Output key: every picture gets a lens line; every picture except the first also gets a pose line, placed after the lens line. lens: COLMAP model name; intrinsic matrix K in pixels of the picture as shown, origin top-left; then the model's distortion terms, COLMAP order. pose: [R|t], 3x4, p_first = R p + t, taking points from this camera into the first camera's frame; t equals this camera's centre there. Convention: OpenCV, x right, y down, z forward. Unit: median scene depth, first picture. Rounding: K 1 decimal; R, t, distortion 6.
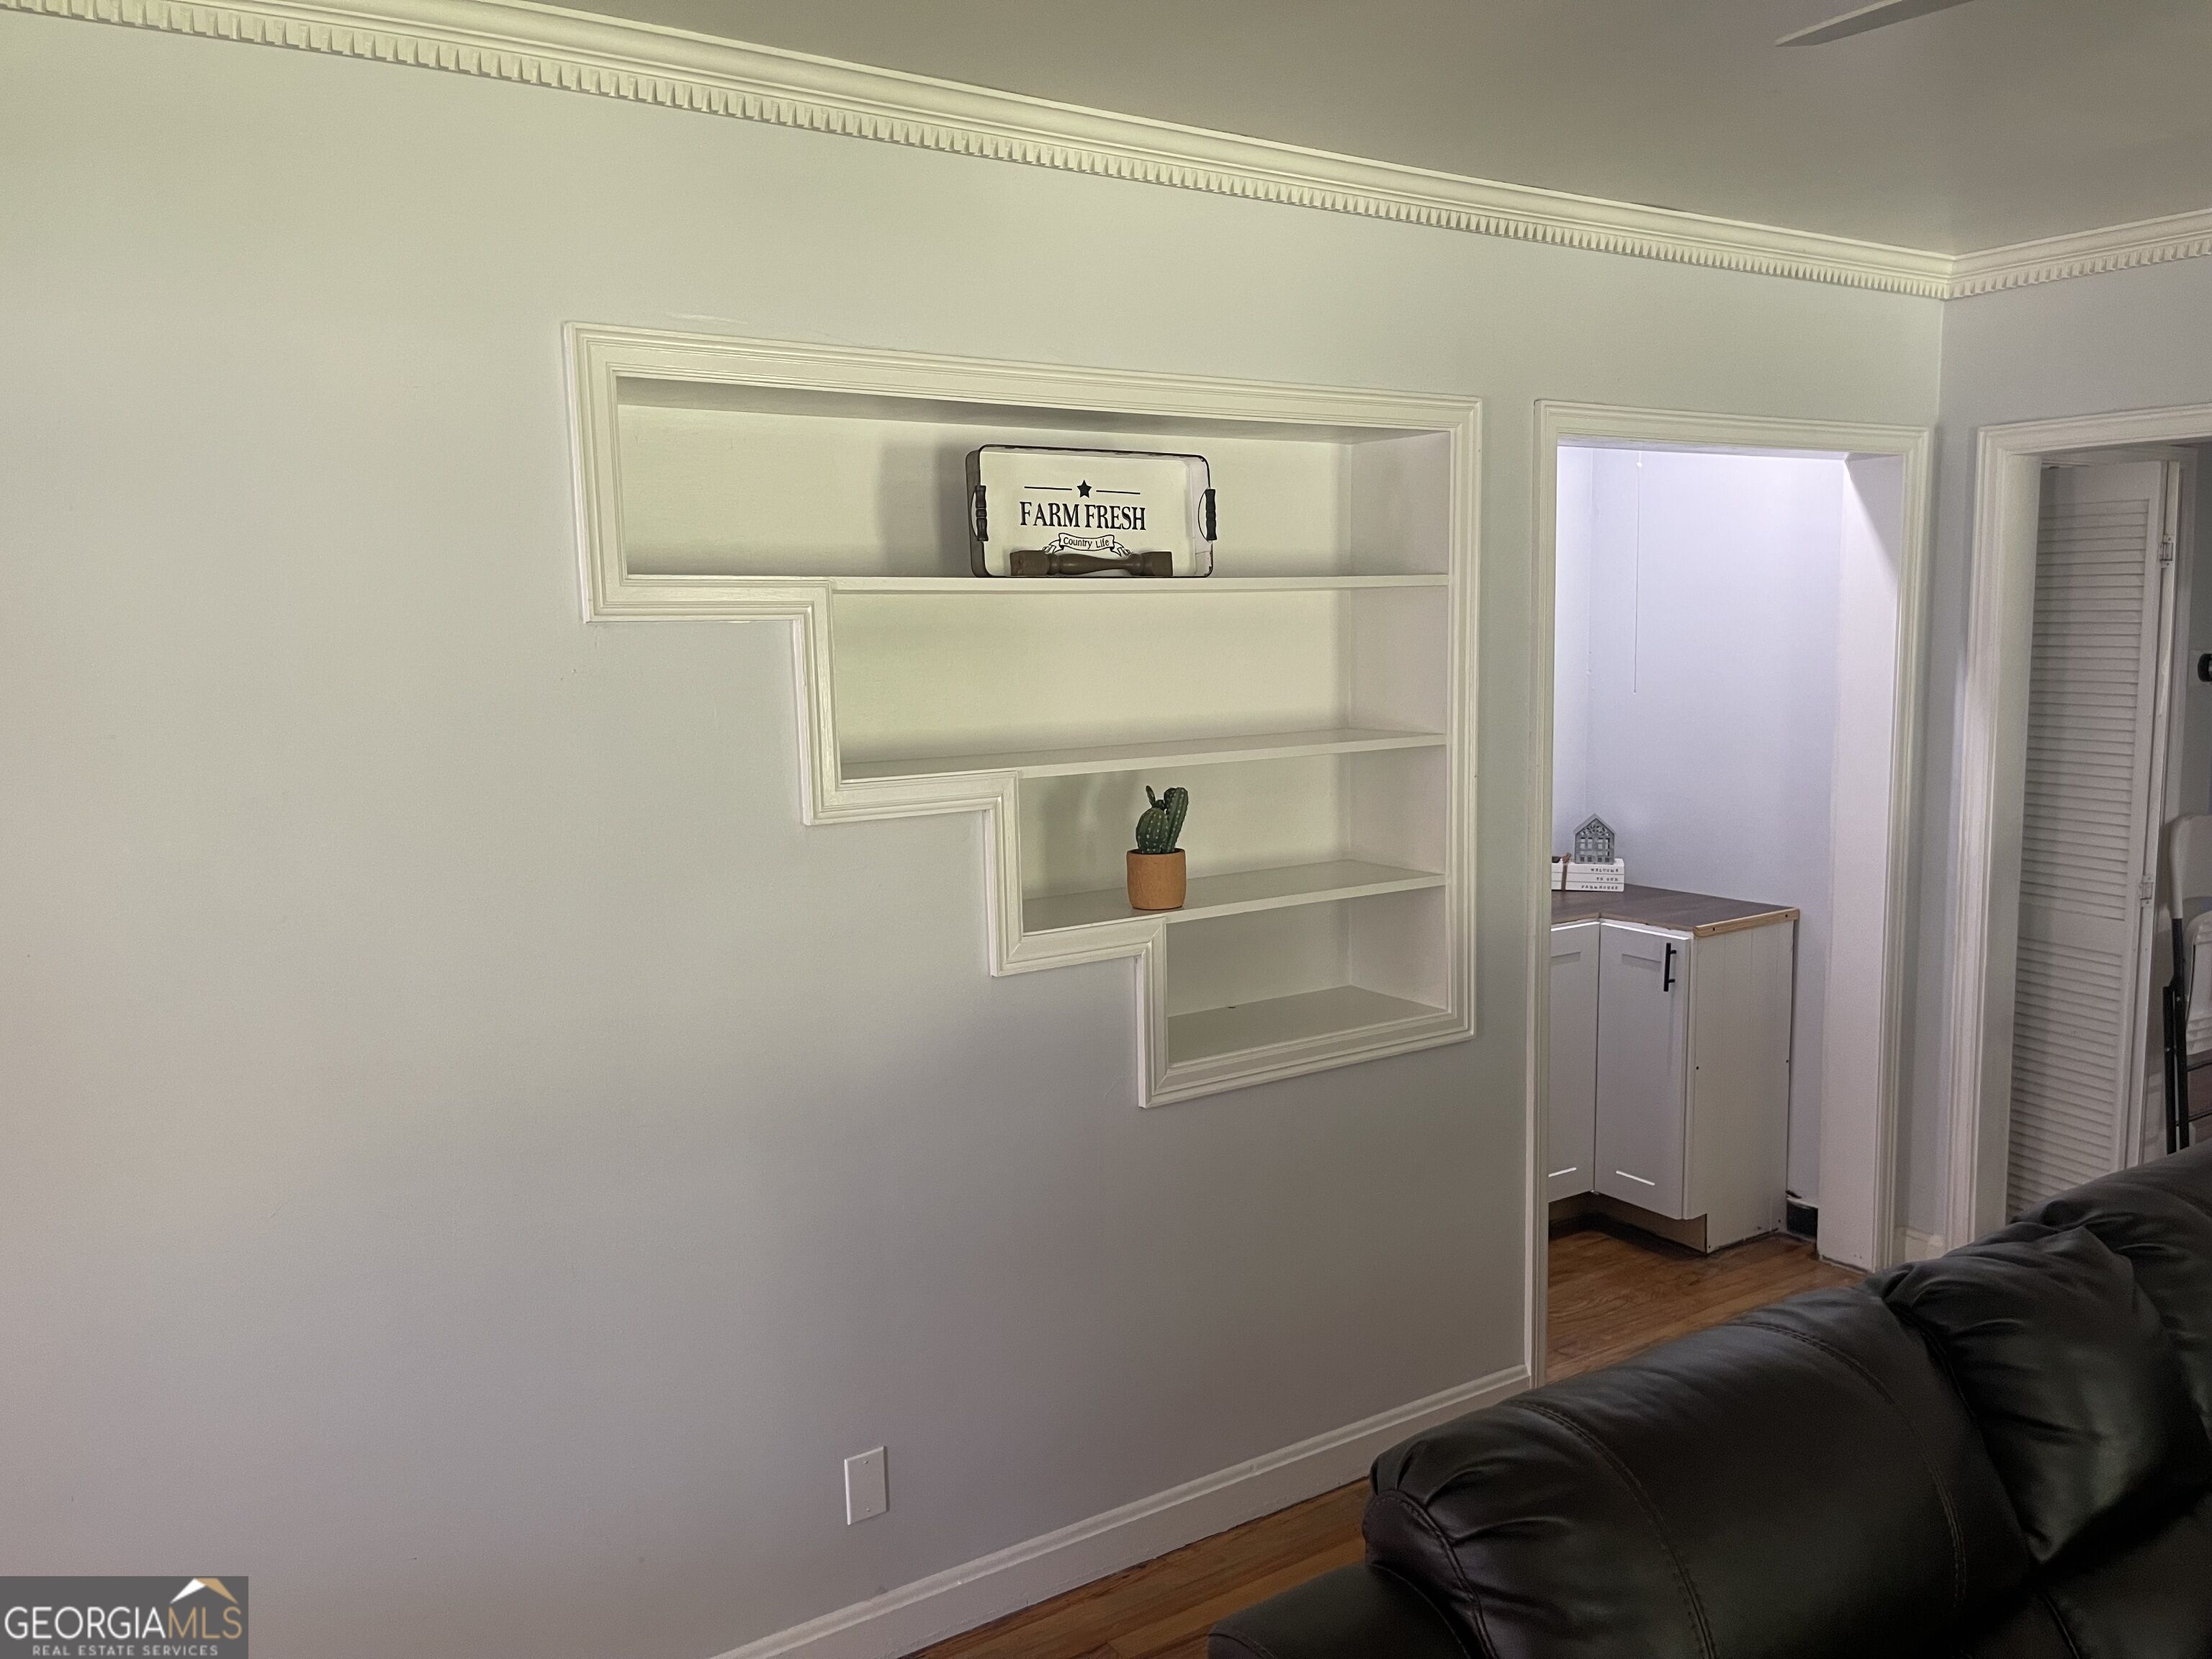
lens RADIAL K [[1678.4, 0, 1106.1], [0, 1678.4, 837.8], [0, 0, 1]] dist [0.028673, -0.037278]
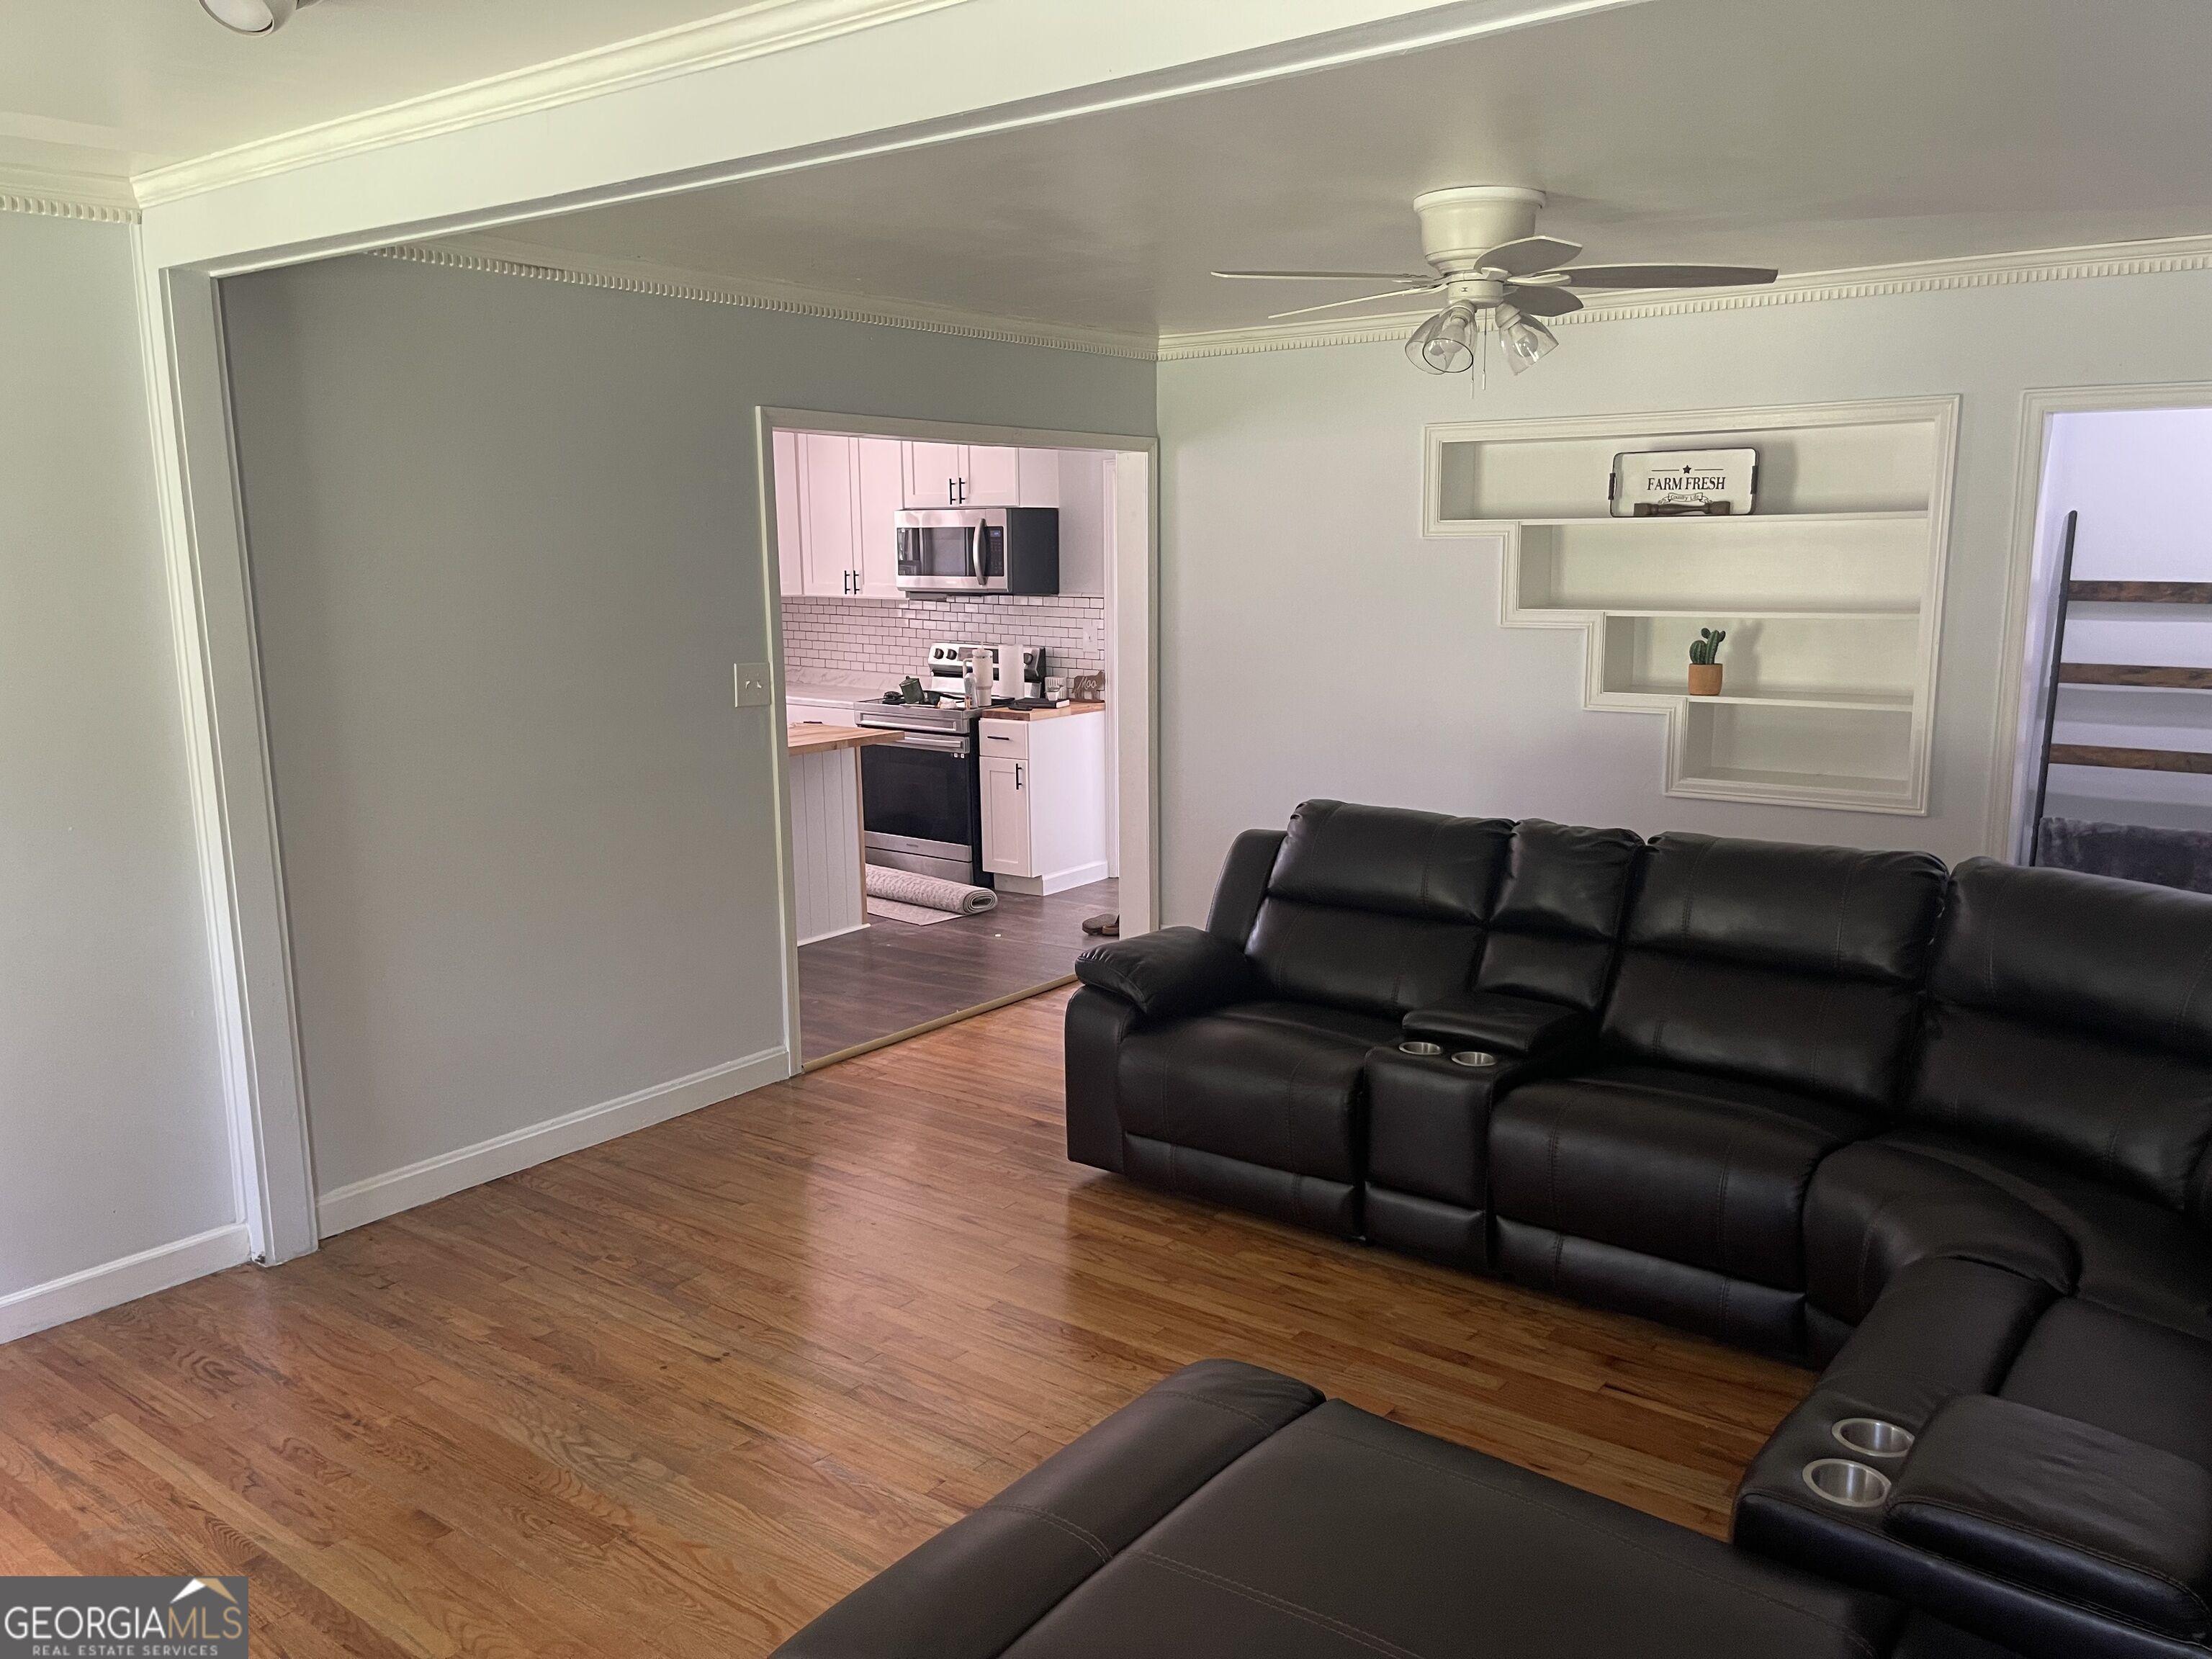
lens RADIAL K [[1678.4, 0, 1104.2], [0, 1678.4, 831.9], [0, 0, 1]] dist [0.028673, -0.037278]
pose [[0.340722, 0.172617, -0.924182, 1.601604], [-0.116976, 0.983146, 0.140504, 0.006559], [0.932859, 0.060234, 0.355171, -0.276095]]
